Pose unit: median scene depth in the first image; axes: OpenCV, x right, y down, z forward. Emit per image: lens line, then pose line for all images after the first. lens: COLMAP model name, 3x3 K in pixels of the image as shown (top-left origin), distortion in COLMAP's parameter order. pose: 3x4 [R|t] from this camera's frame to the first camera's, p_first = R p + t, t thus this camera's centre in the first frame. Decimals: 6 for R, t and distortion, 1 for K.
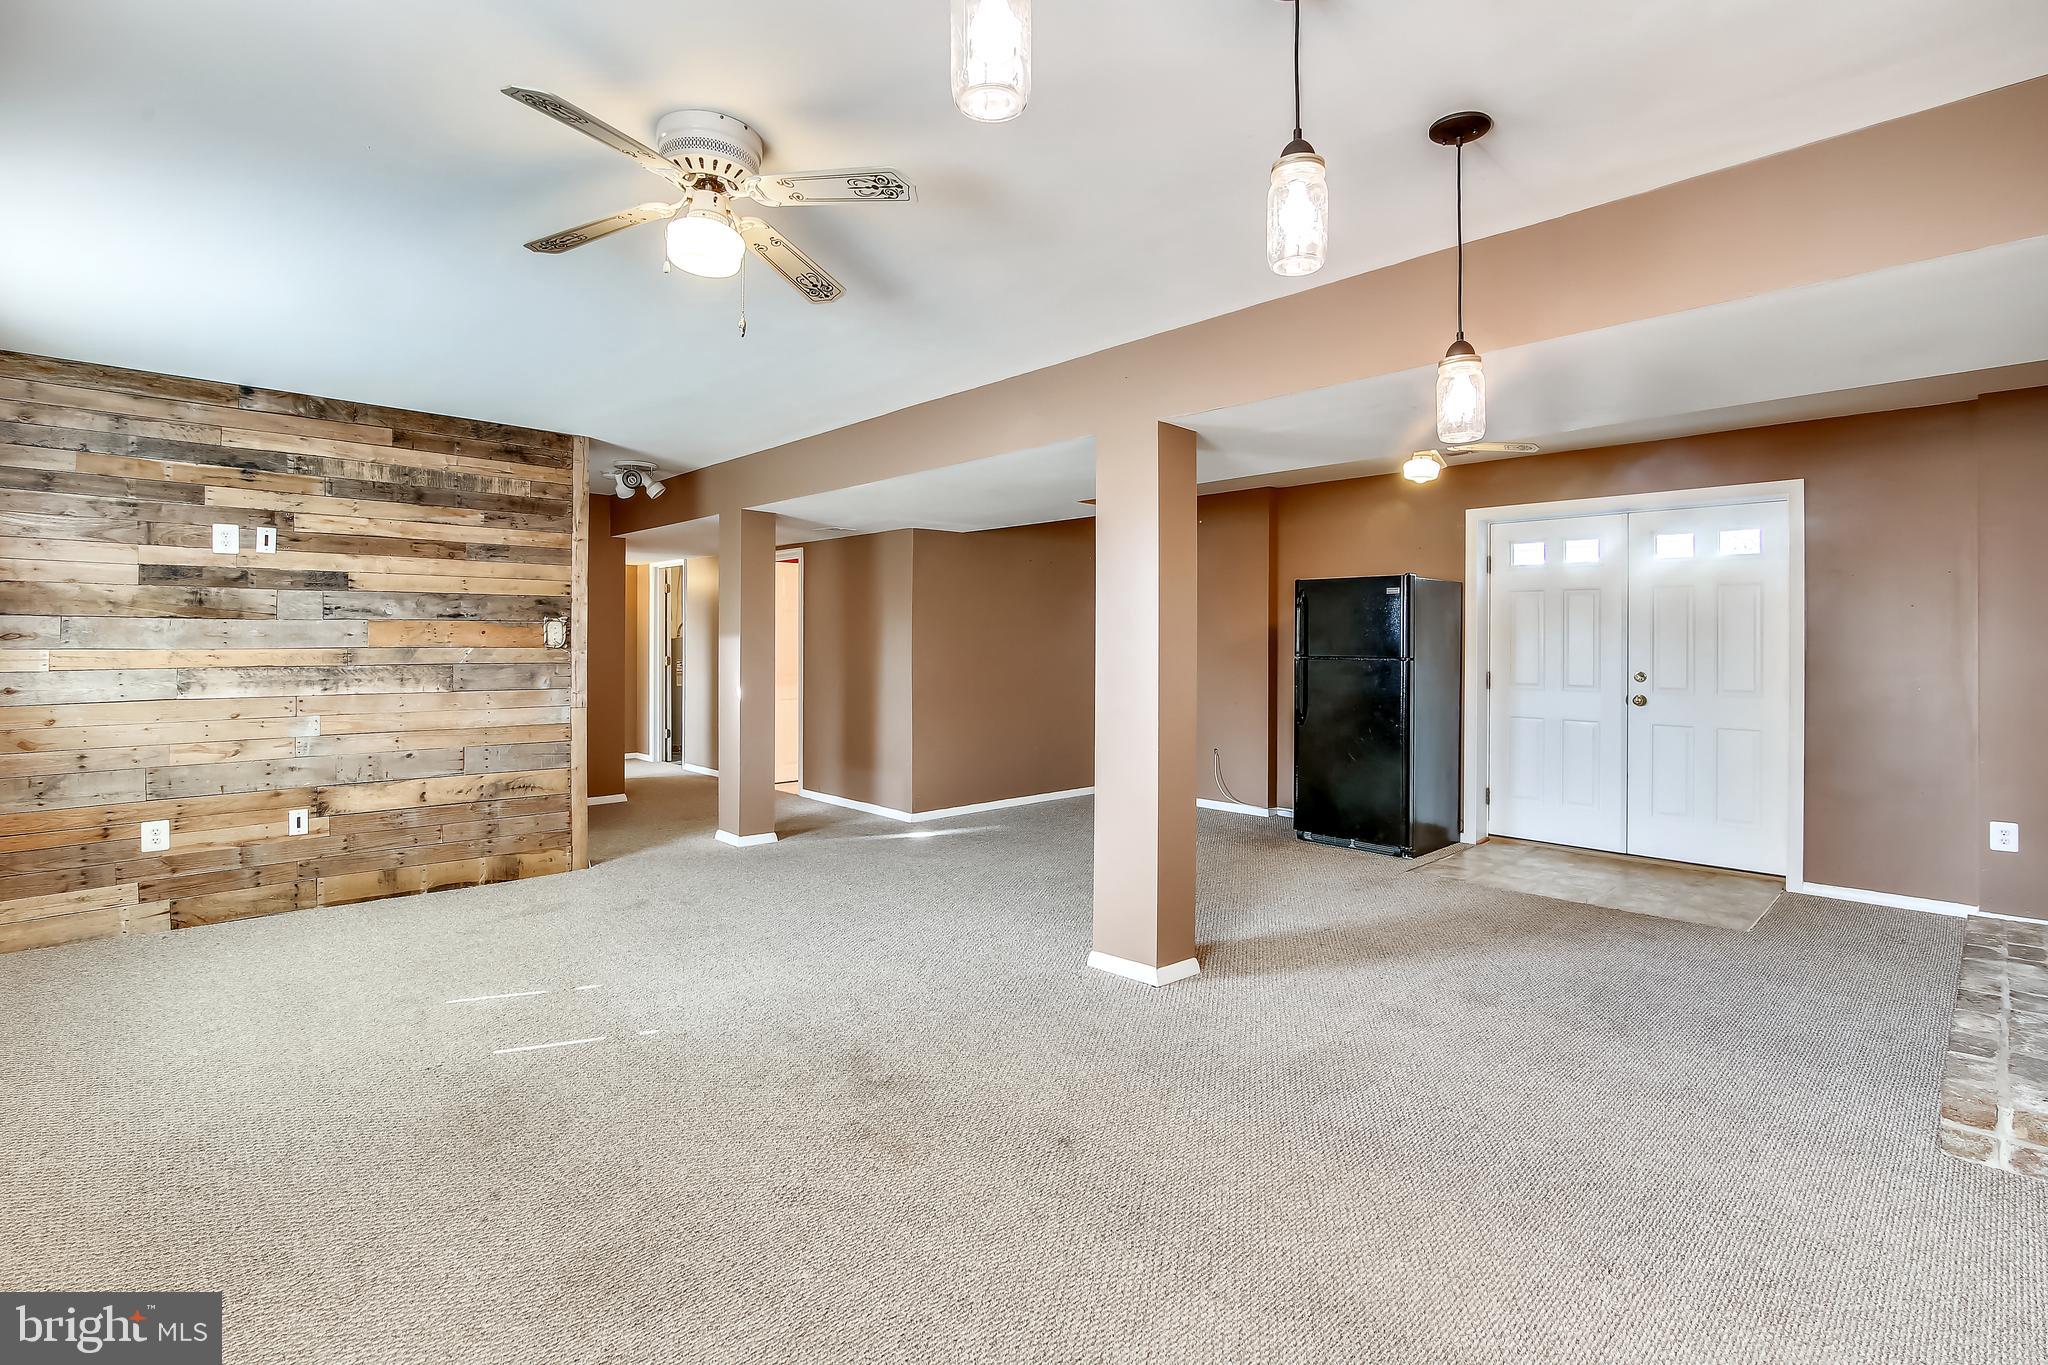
lens RADIAL K [[976.0, 0, 1029.1], [0, 976.0, 640.5], [0, 0, 1]] dist [-0.001633, -0.000341]
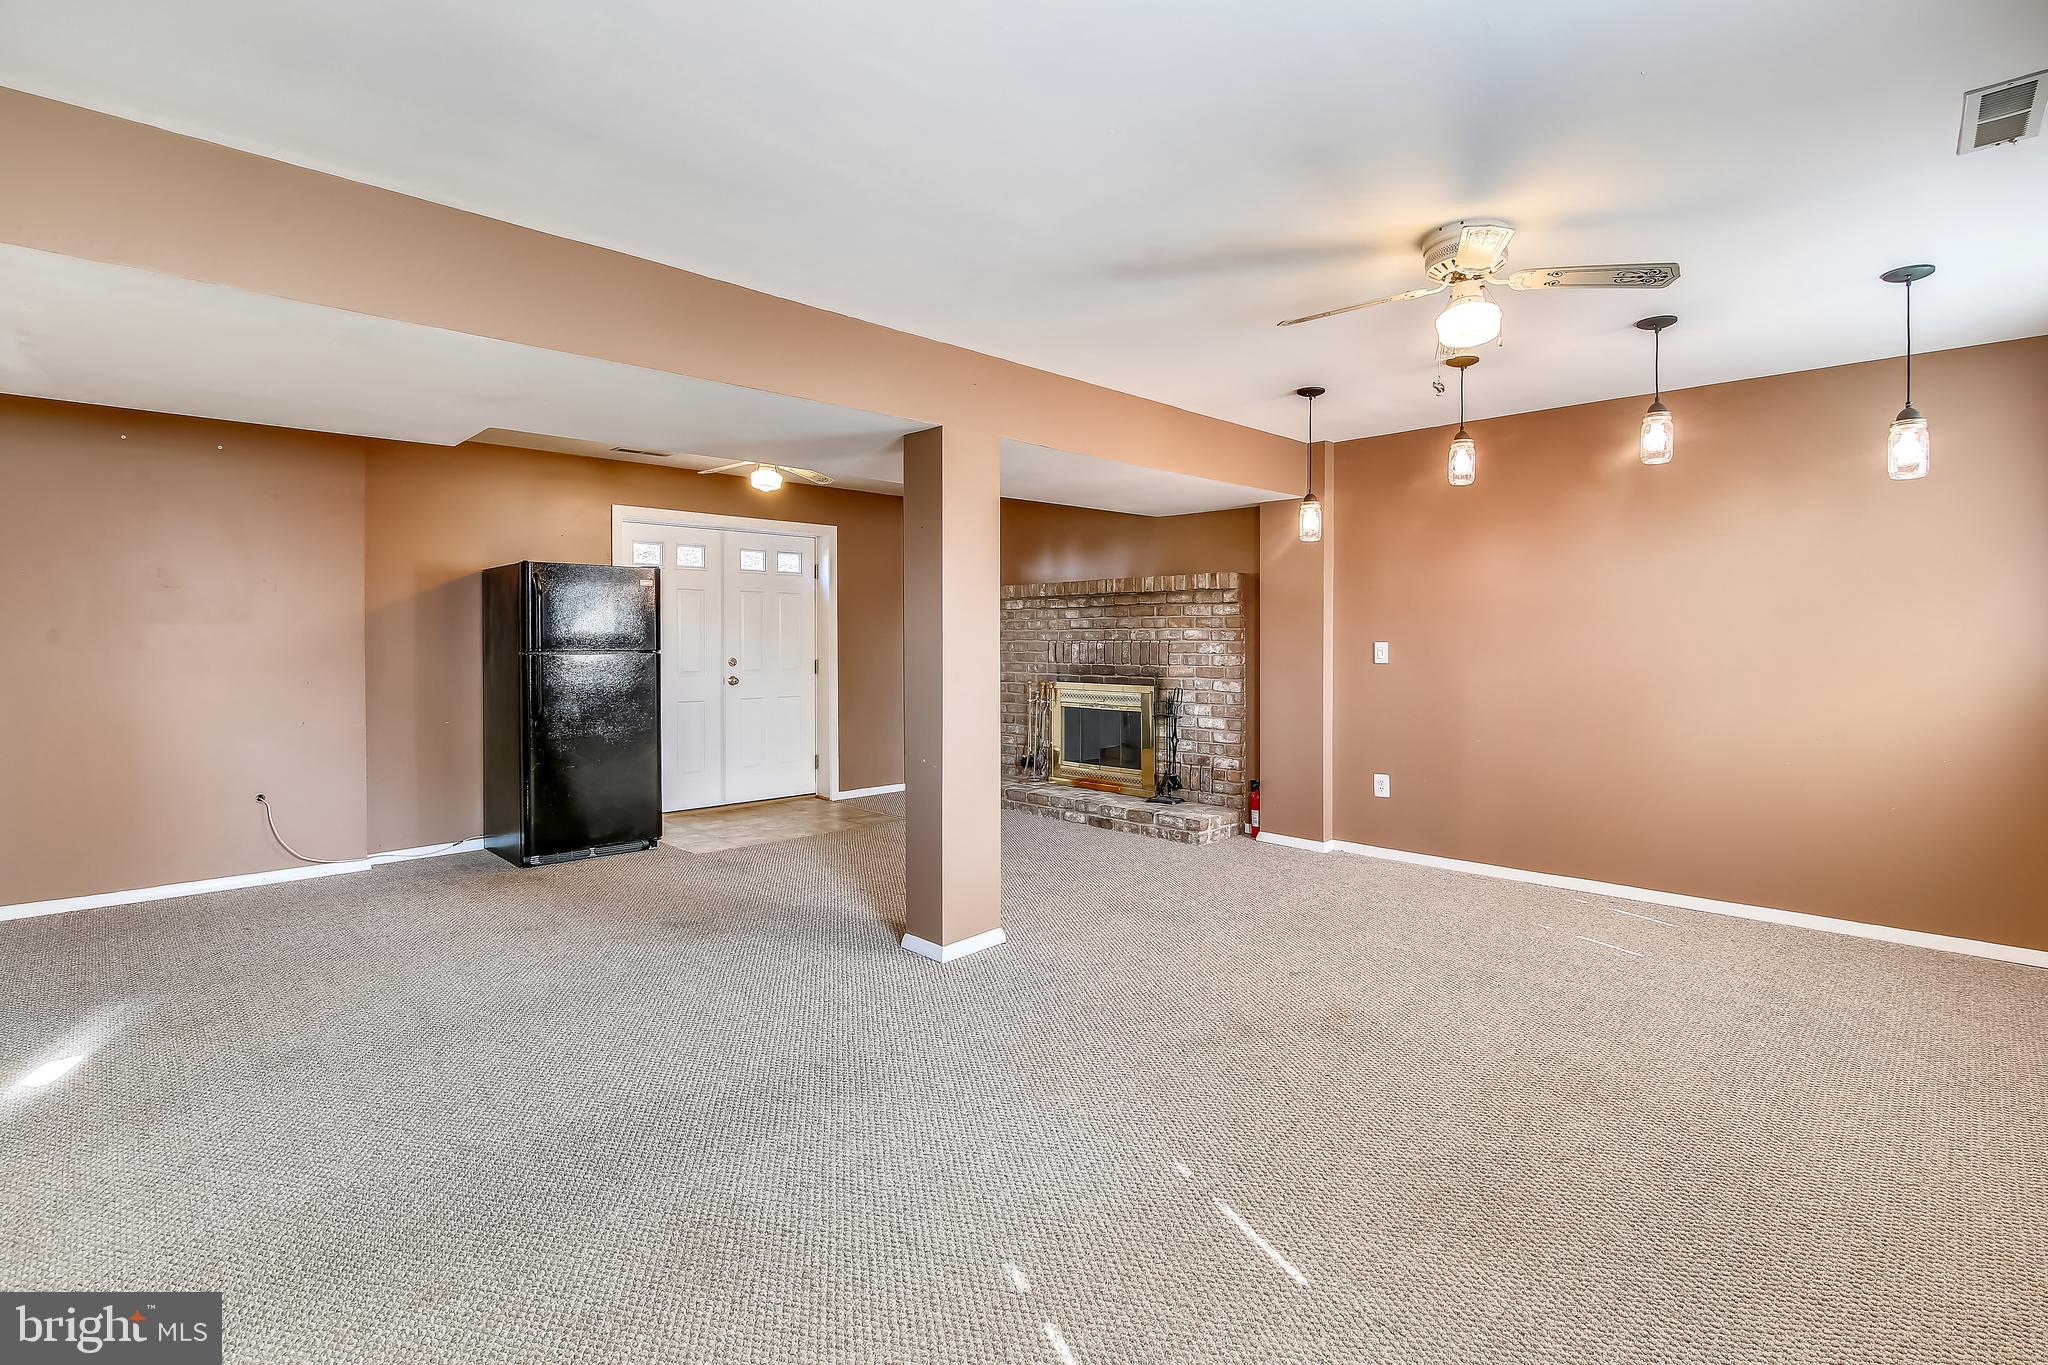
lens RADIAL K [[976.0, 0, 1029.1], [0, 976.0, 640.5], [0, 0, 1]] dist [-0.001633, -0.000341]
pose [[-0.008315, -0.006371, 0.999945, -0.639972], [-0.001629, 0.999978, 0.006358, 0.000916], [-0.999964, -0.001576, -0.008325, 0.632945]]
